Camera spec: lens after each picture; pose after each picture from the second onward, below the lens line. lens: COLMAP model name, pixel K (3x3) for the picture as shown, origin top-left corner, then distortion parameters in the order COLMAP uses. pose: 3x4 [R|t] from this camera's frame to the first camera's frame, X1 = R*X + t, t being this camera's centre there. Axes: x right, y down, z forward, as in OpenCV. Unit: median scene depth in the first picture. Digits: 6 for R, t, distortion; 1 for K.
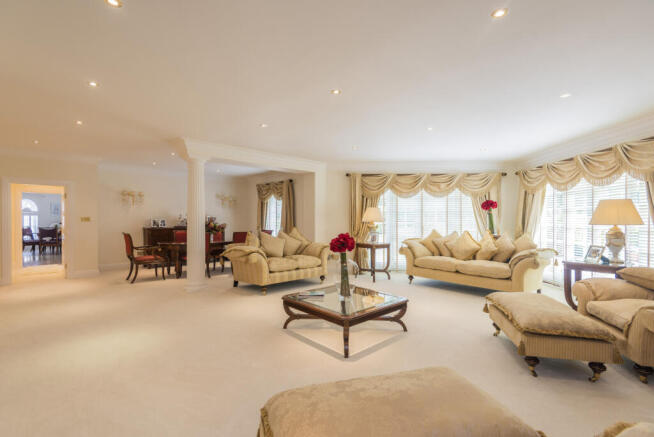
lens RADIAL K [[304.1, 0, 327.0], [0, 304.1, 218.5], [0, 0, 1]] dist [-0.000189, 0.000064]
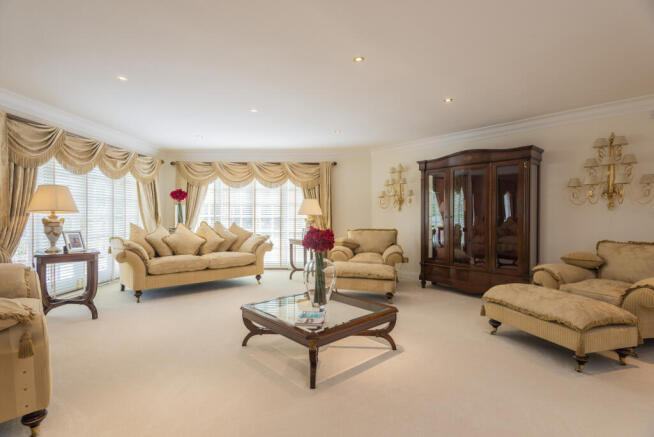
lens RADIAL K [[318.4, 0, 327.0], [0, 318.4, 218.5], [0, 0, 1]] dist [-0.000624, -0.000598]
pose [[0.001357, -0.013688, 0.999905, -0.479405], [-0.006611, 0.999884, 0.013696, 0.012112], [-0.999977, -0.006629, 0.001267, 0.612279]]
